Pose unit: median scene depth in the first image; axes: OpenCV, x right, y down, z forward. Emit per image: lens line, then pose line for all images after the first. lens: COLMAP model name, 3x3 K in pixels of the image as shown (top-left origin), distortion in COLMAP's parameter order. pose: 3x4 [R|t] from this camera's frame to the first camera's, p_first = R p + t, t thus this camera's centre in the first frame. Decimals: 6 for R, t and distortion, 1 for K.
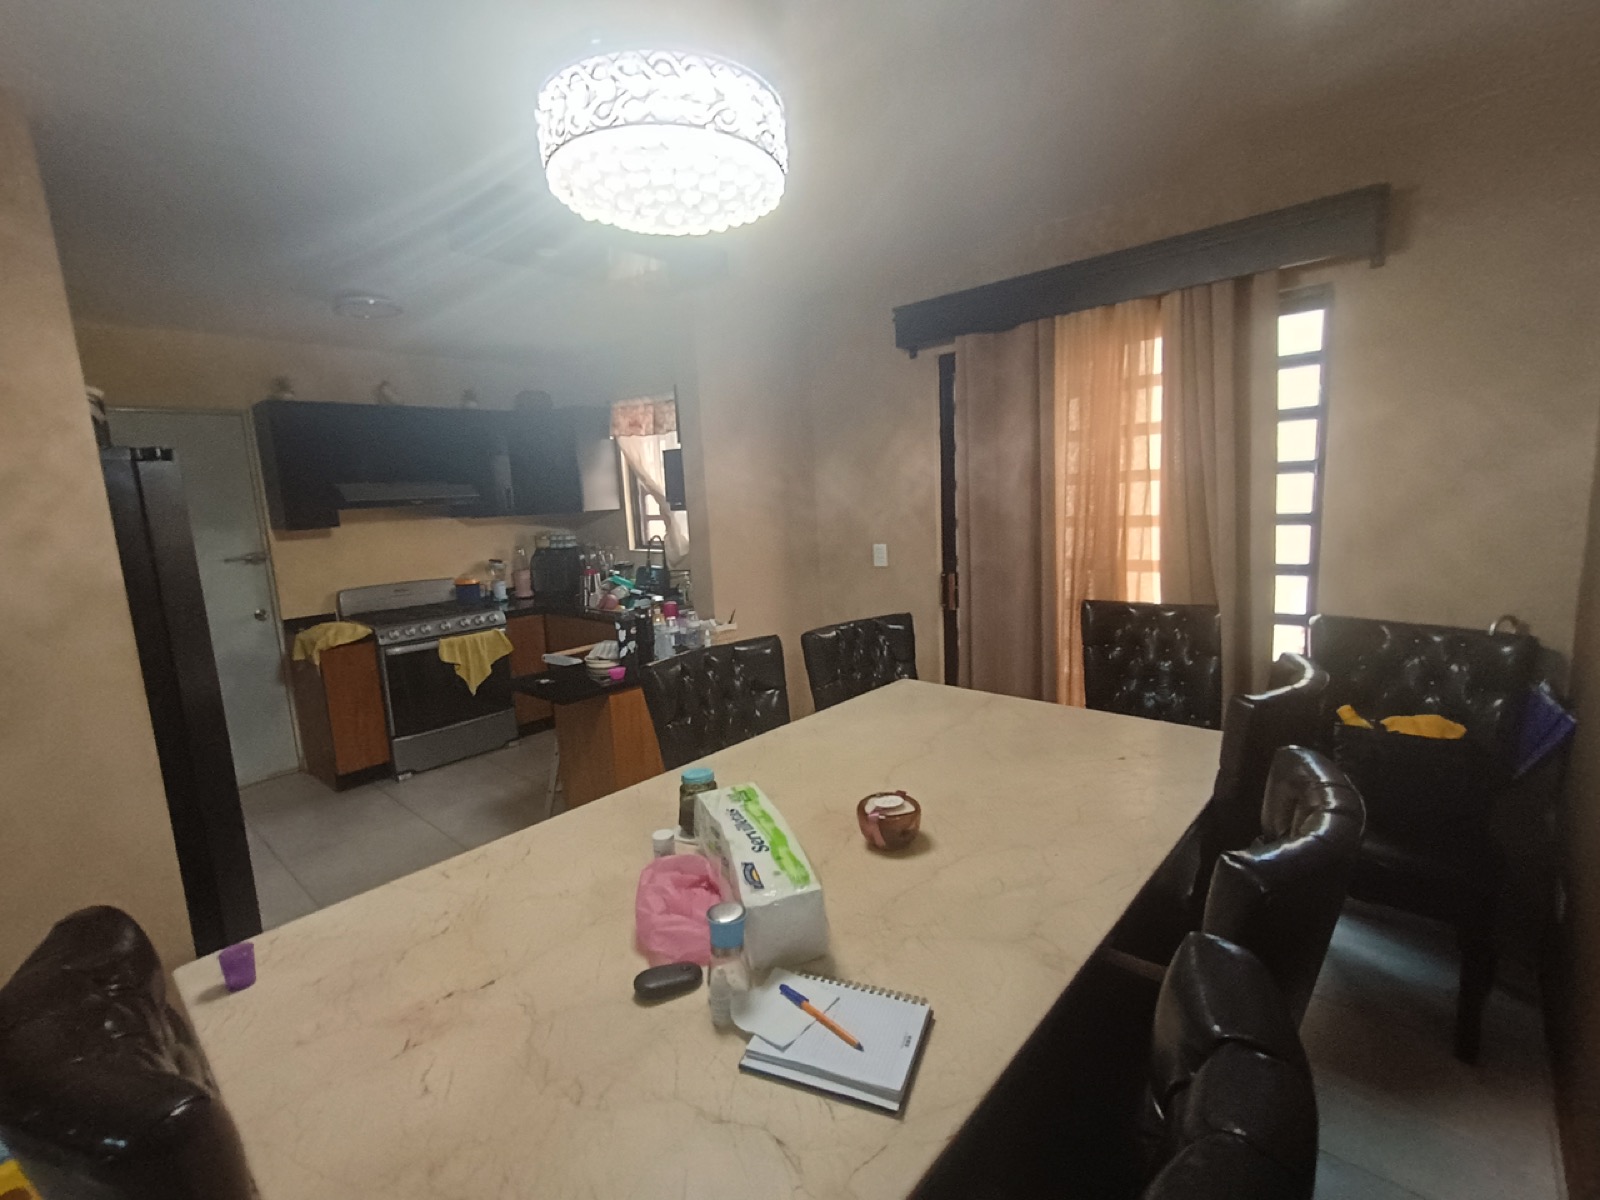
lens RADIAL K [[717.4, 0, 800.0], [0, 717.4, 600.0], [0, 0, 1]] dist [0.021372, 0.000053]
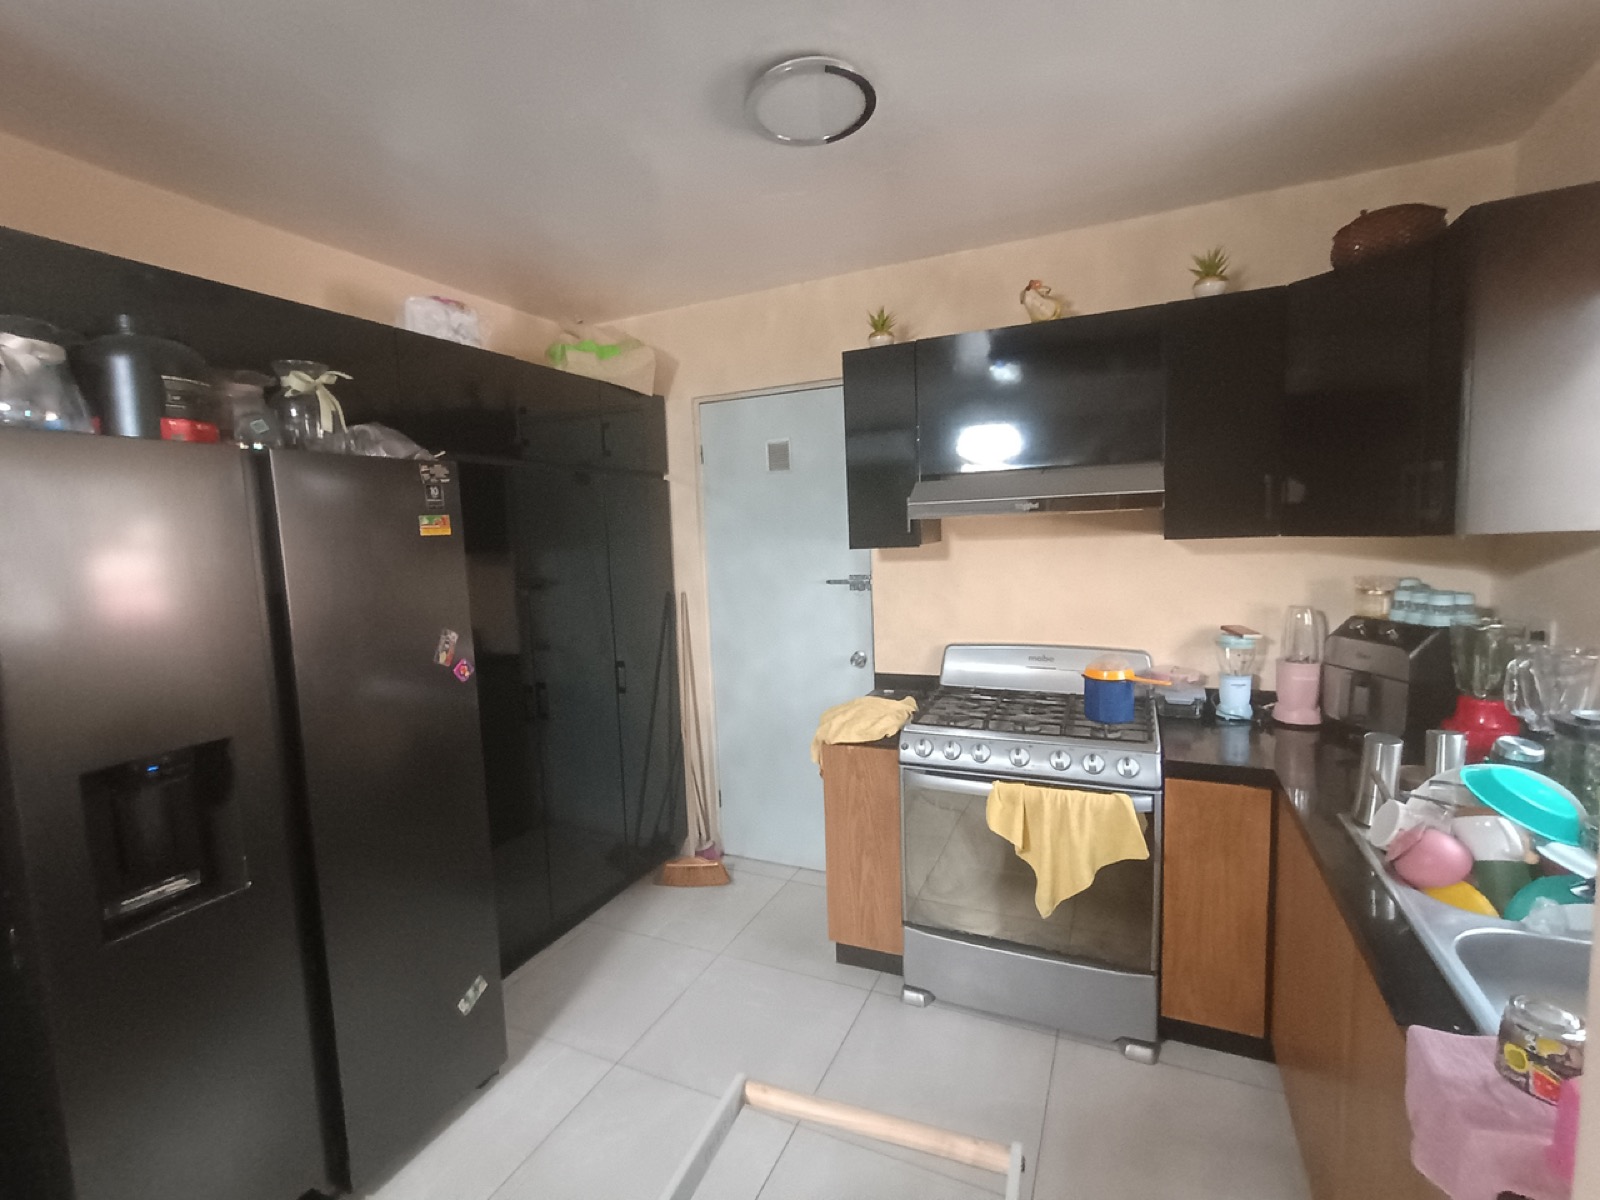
lens RADIAL K [[717.4, 0, 800.0], [0, 717.4, 600.0], [0, 0, 1]] dist [0.021372, 0.000053]
pose [[0.314045, 0.135561, -0.939680, -0.085607], [-0.124881, 0.987052, 0.100659, -0.099442], [0.941159, 0.085737, 0.326908, 0.671592]]
